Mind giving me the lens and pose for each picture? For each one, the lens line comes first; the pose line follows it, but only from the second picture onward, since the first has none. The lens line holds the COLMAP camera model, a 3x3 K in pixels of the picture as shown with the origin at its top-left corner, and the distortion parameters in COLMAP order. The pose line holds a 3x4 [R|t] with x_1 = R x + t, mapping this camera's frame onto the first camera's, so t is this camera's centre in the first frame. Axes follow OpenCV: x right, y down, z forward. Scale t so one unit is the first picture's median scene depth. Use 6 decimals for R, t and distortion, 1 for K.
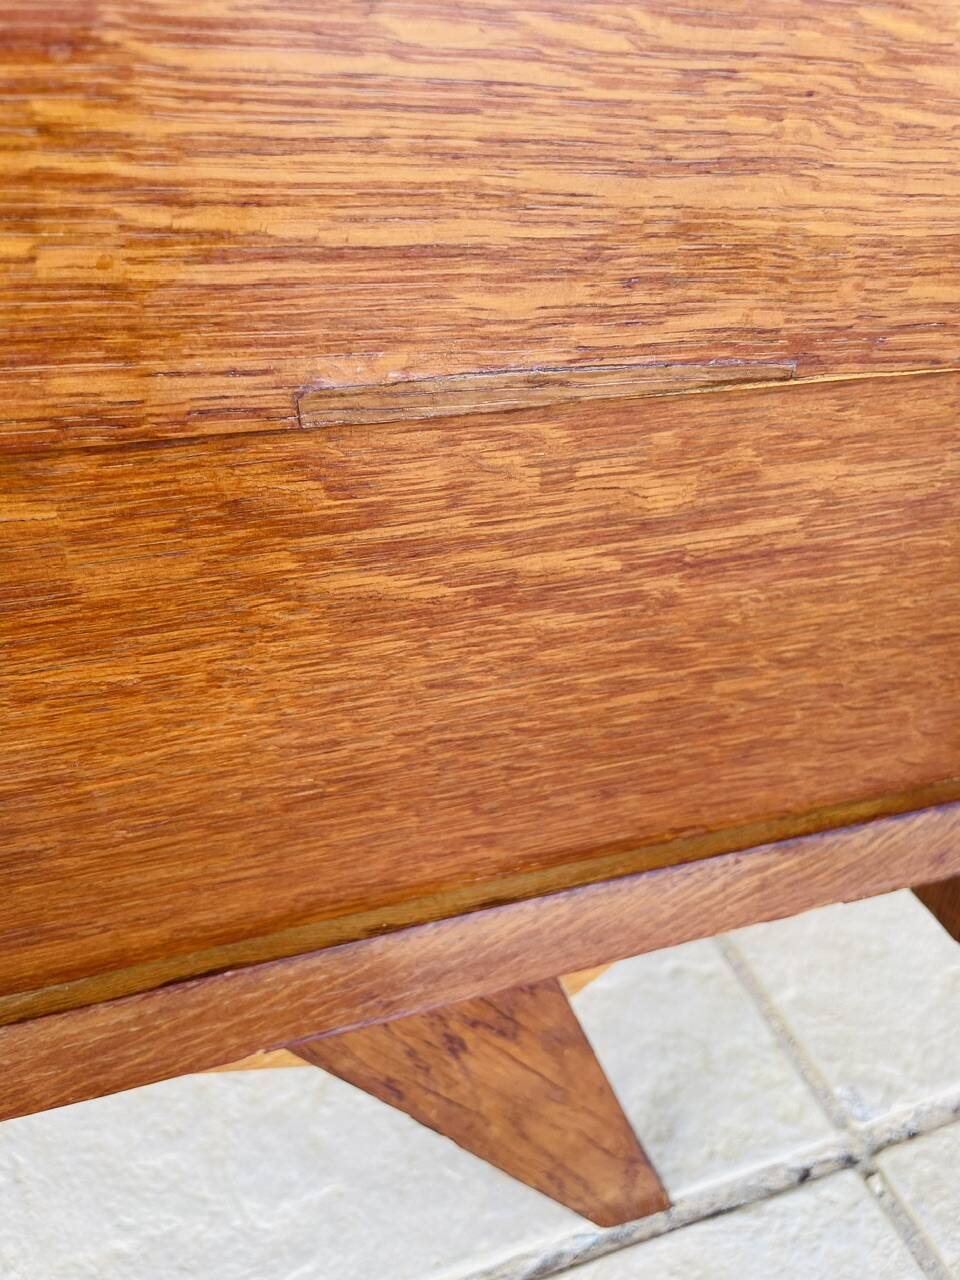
lens RADIAL K [[1006.4, 0, 474.1], [0, 1006.4, 638.4], [0, 0, 1]] dist [0.063803, -0.127397]
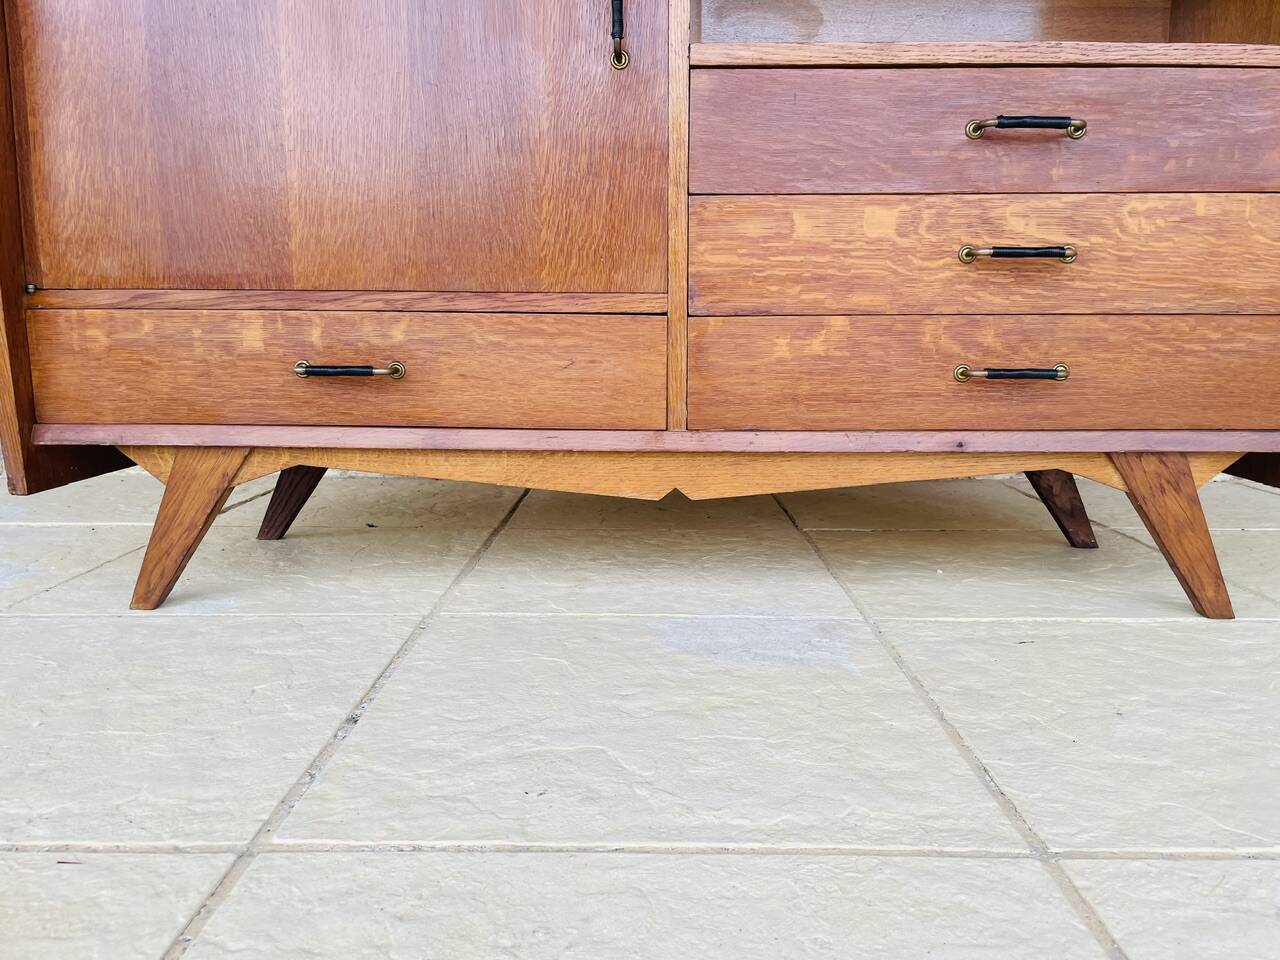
lens RADIAL K [[974.6, 0, 649.9], [0, 974.6, 480.9], [0, 0, 1]] dist [0.081599, -0.112076]
pose [[0.945808, 0.021318, -0.324025, -0.841225], [-0.156632, 0.904038, -0.397721, 2.827789], [0.284452, 0.426921, 0.858386, -3.650916]]
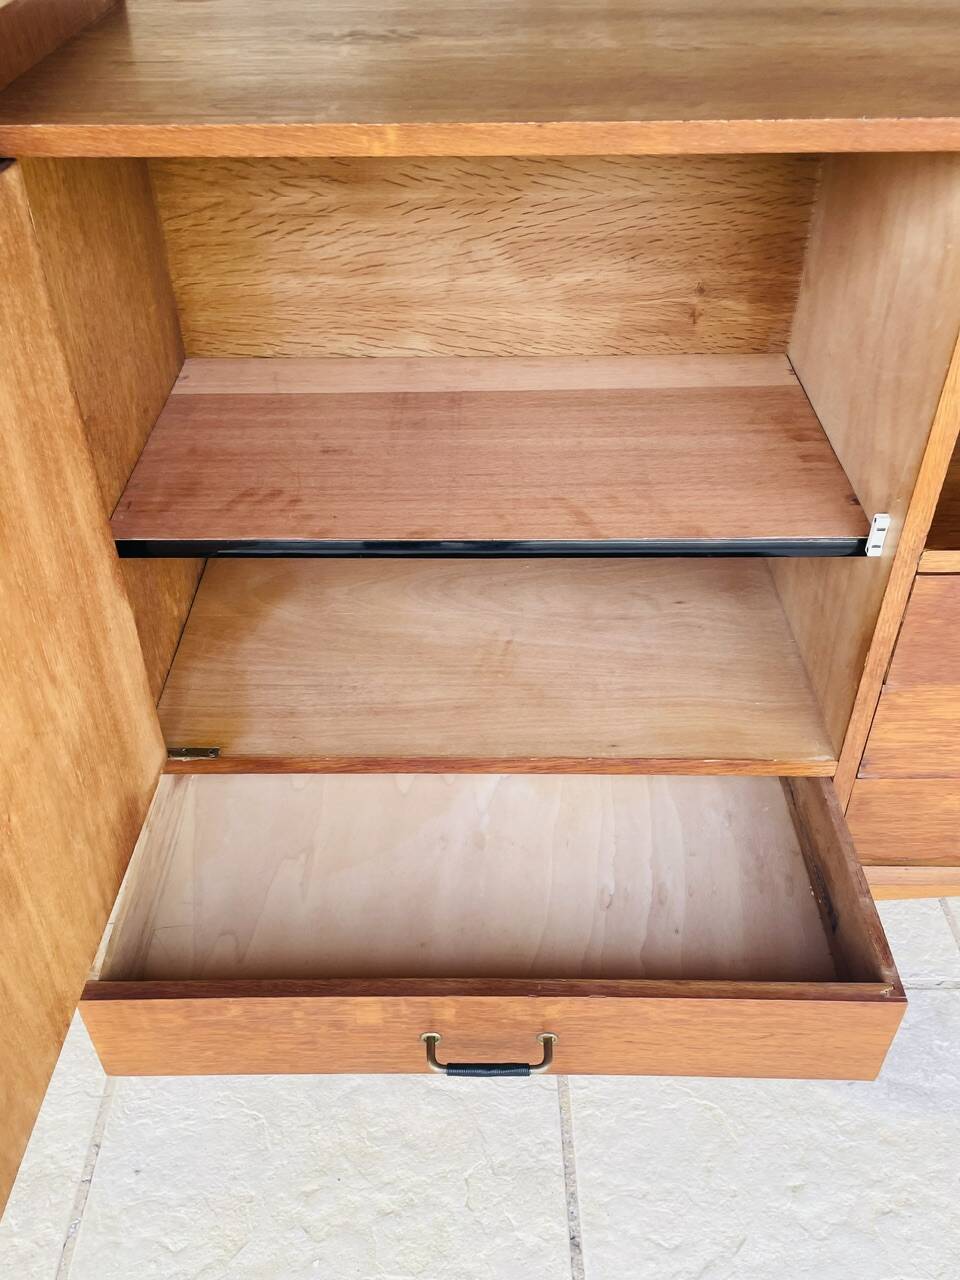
lens RADIAL K [[1120.7, 0, 461.9], [0, 1120.7, 645.4], [0, 0, 1]] dist [0.084102, -0.113873]
pose [[0.946362, 0.166556, -0.276872, -2.599223], [-0.142286, 0.984166, 0.105699, -0.708603], [0.290093, -0.060634, 0.955076, -5.183952]]
